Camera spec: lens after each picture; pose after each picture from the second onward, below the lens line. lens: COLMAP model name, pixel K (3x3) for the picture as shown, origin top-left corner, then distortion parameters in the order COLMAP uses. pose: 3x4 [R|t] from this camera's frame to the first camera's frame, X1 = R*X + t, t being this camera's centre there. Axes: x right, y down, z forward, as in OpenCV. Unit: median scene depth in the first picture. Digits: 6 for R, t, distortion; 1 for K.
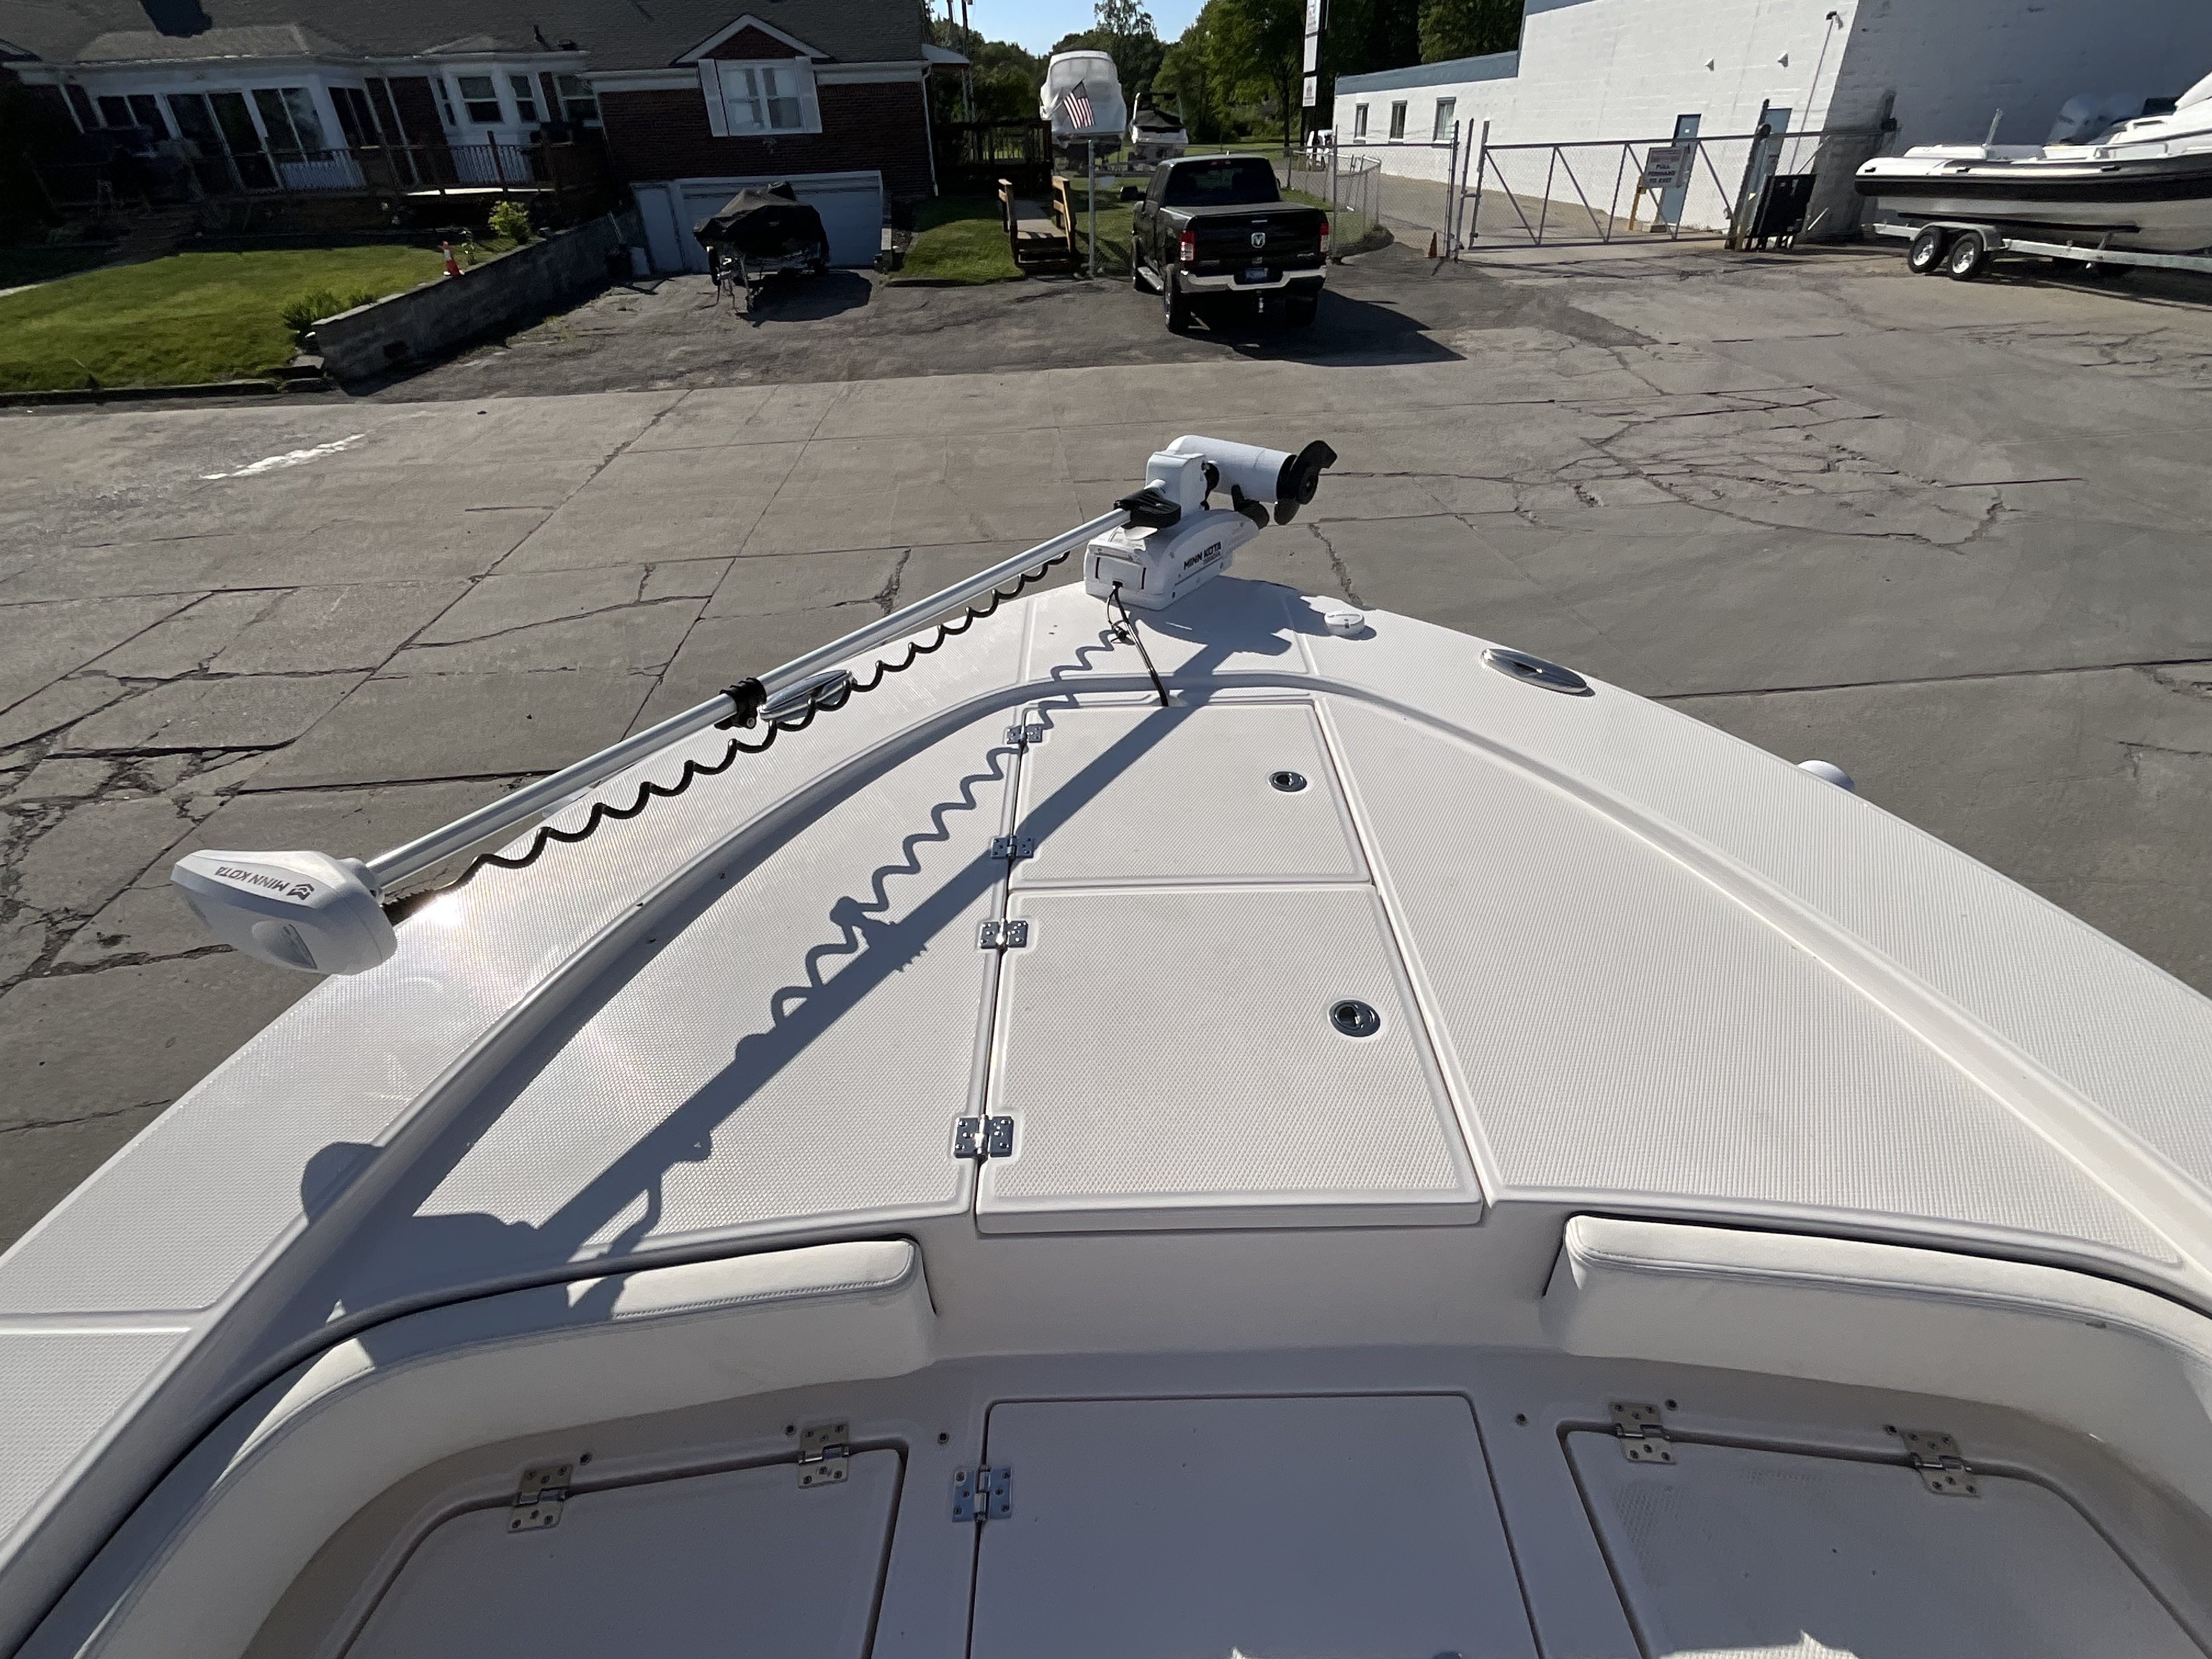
lens RADIAL K [[1084.3, 0, 1106.7], [0, 1084.3, 829.5], [0, 0, 1]] dist [0.003604, 0.000377]
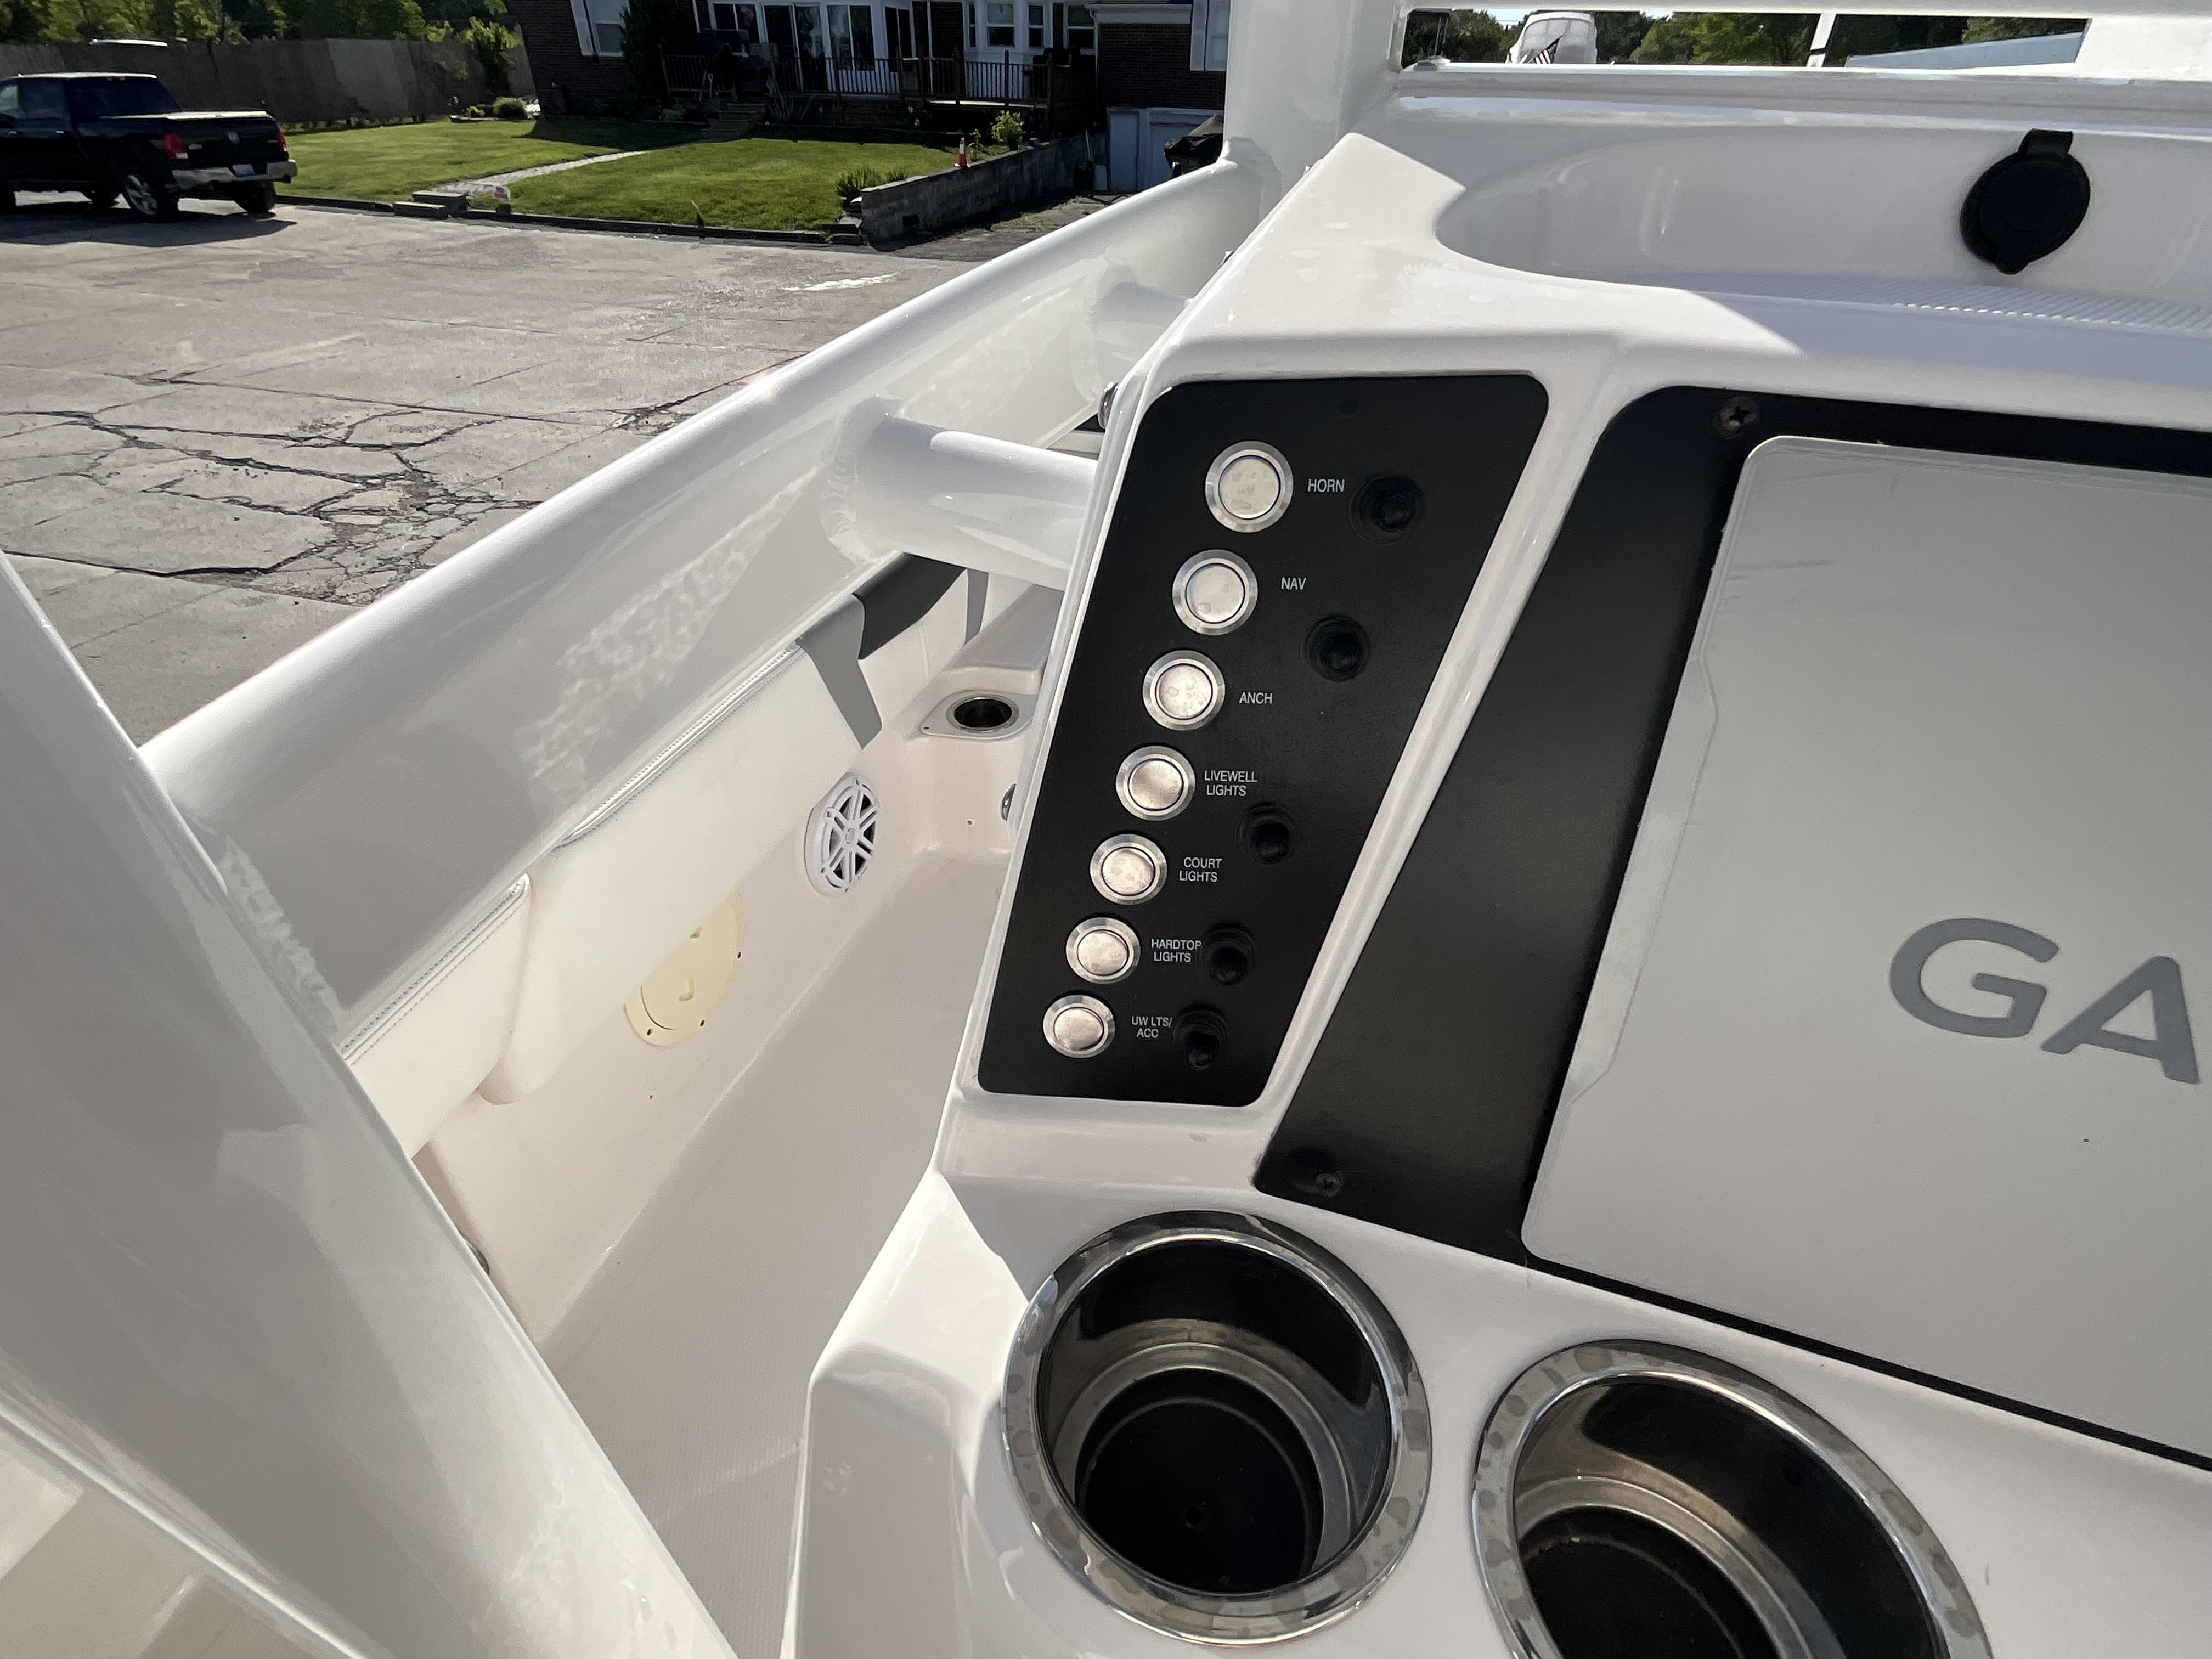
lens RADIAL K [[1084.3, 0, 1098.9], [0, 1084.3, 834.1], [0, 0, 1]] dist [0.003604, 0.000377]
pose [[0.941008, 0.234676, -0.243786, -0.011929], [-0.228671, 0.972056, 0.053066, 0.103764], [0.249427, 0.005811, 0.968376, -0.101228]]
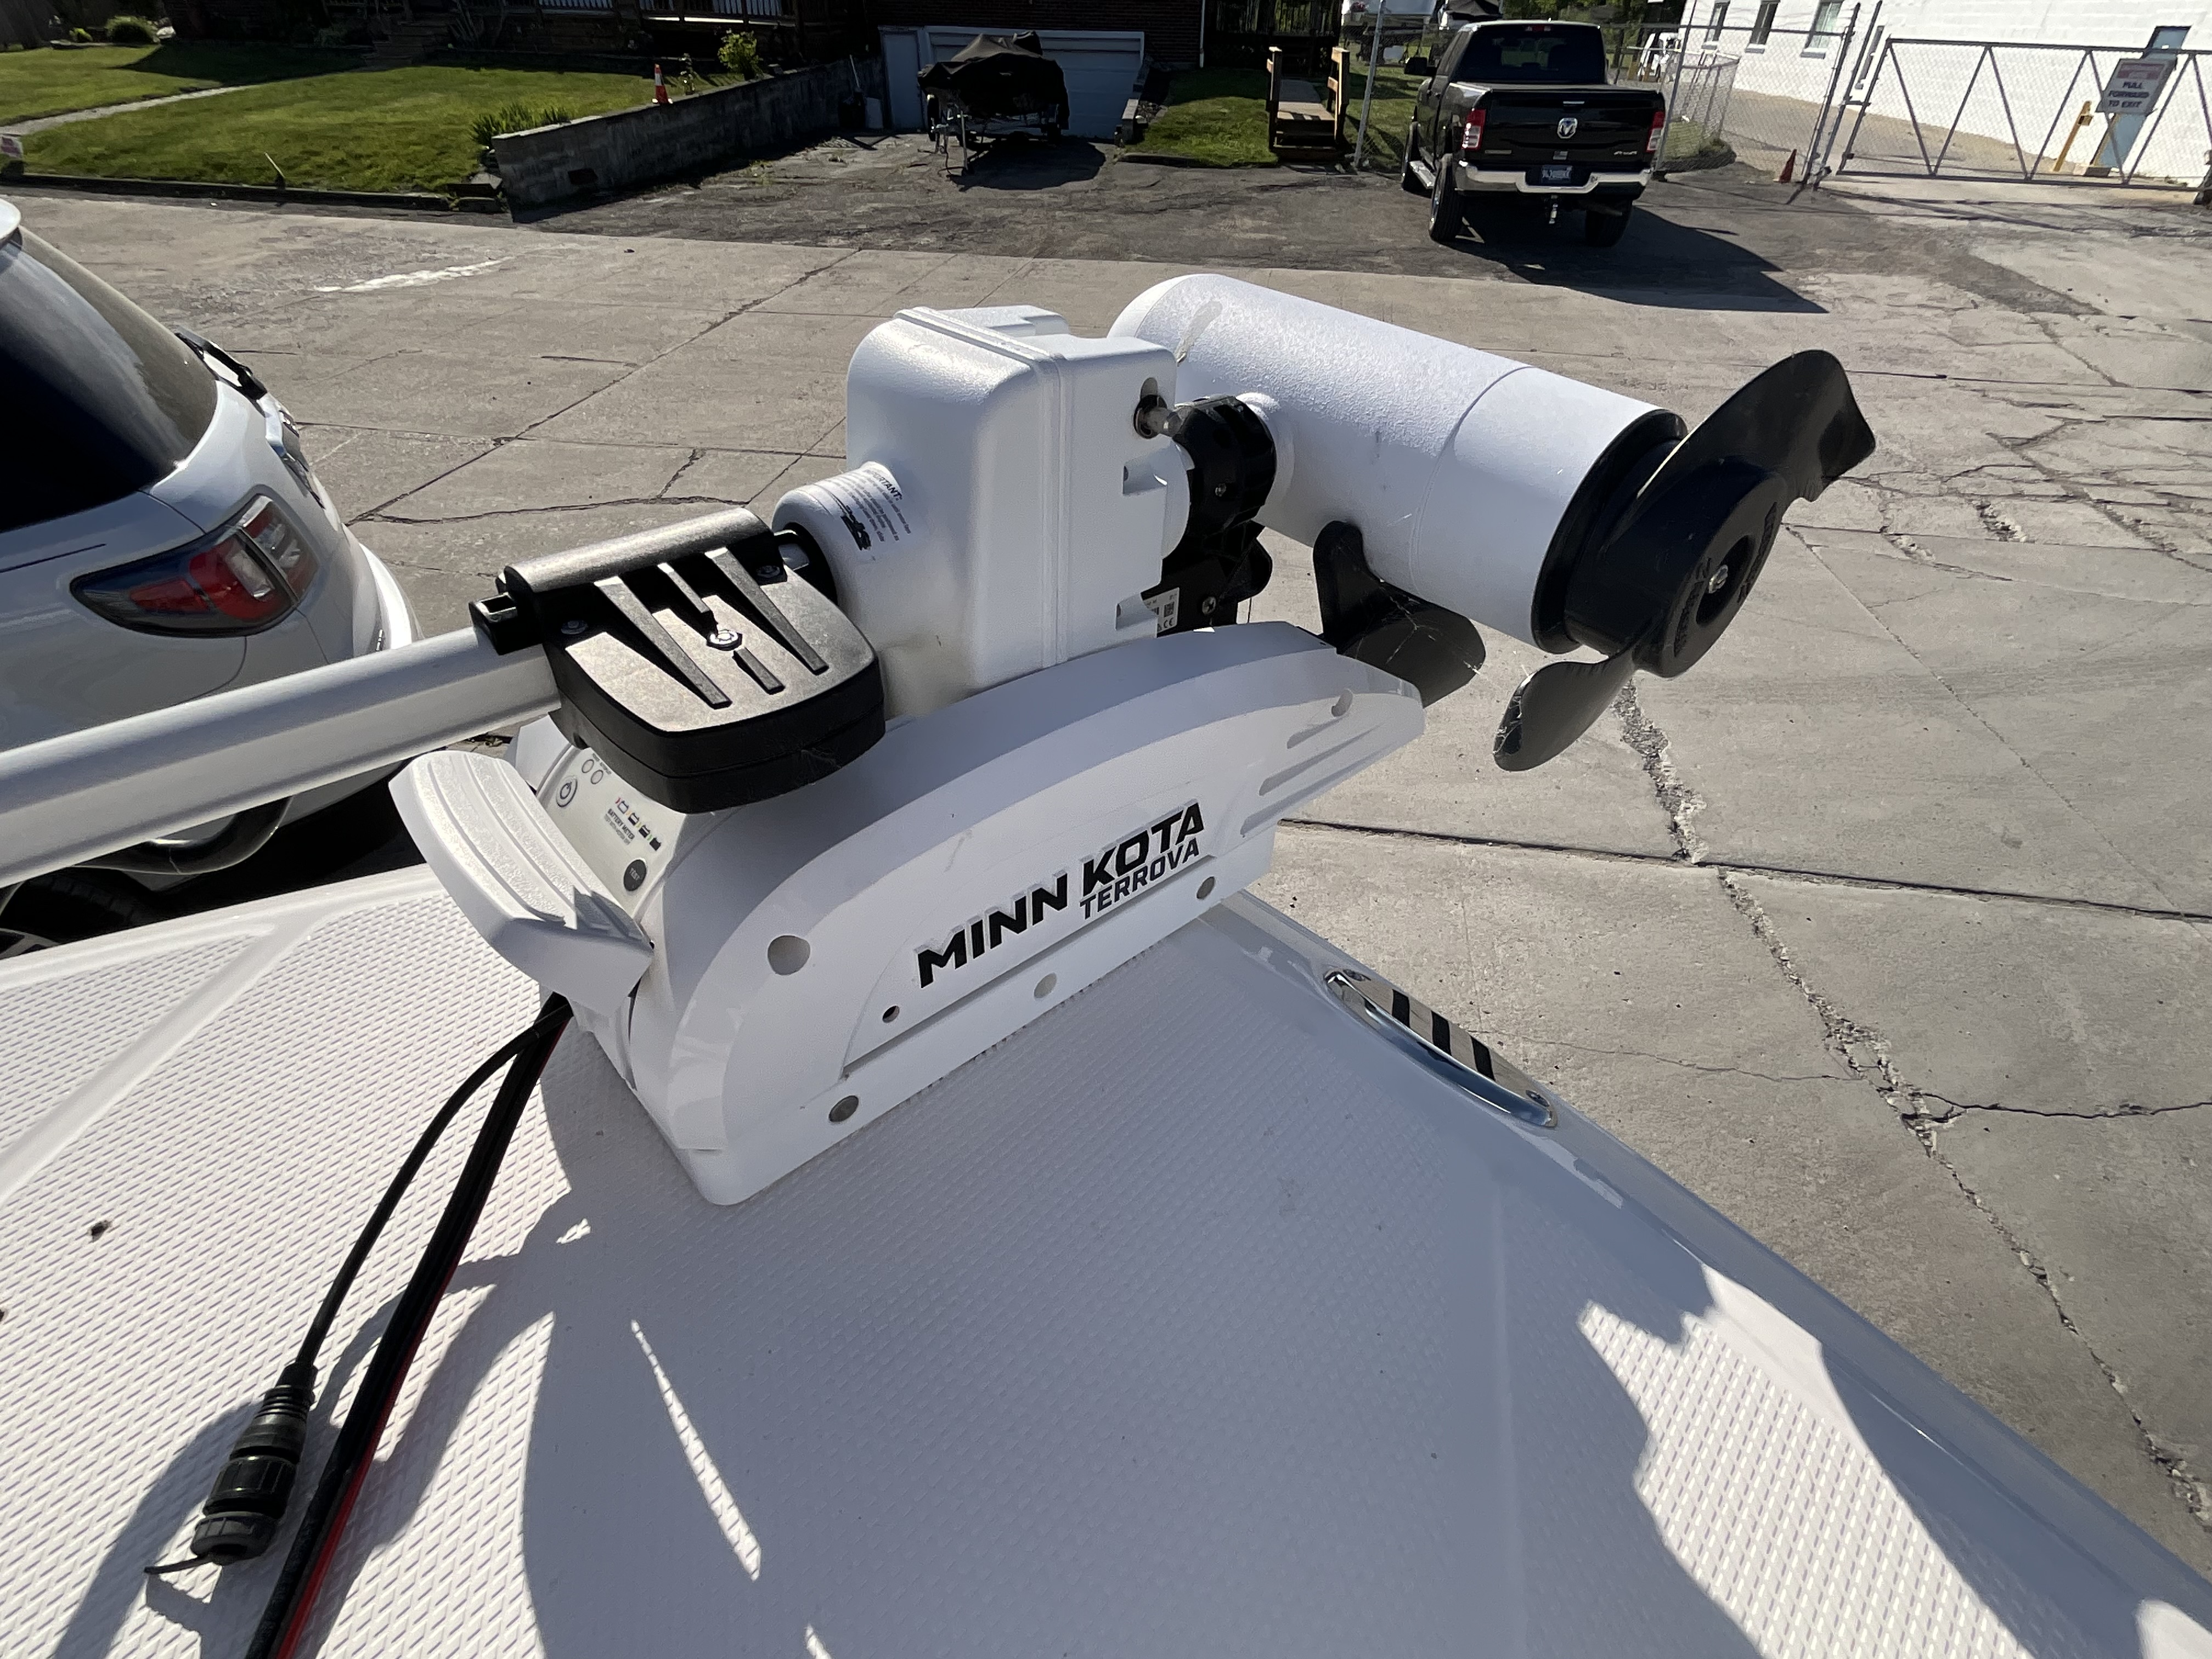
lens RADIAL K [[1084.3, 0, 1105.8], [0, 1084.3, 827.5], [0, 0, 1]] dist [0.003604, 0.000377]
pose [[0.972742, 0.178553, -0.147956, 0.018988], [-0.168411, 0.982582, 0.078557, -0.044016], [0.159405, -0.051499, 0.985869, 0.128425]]
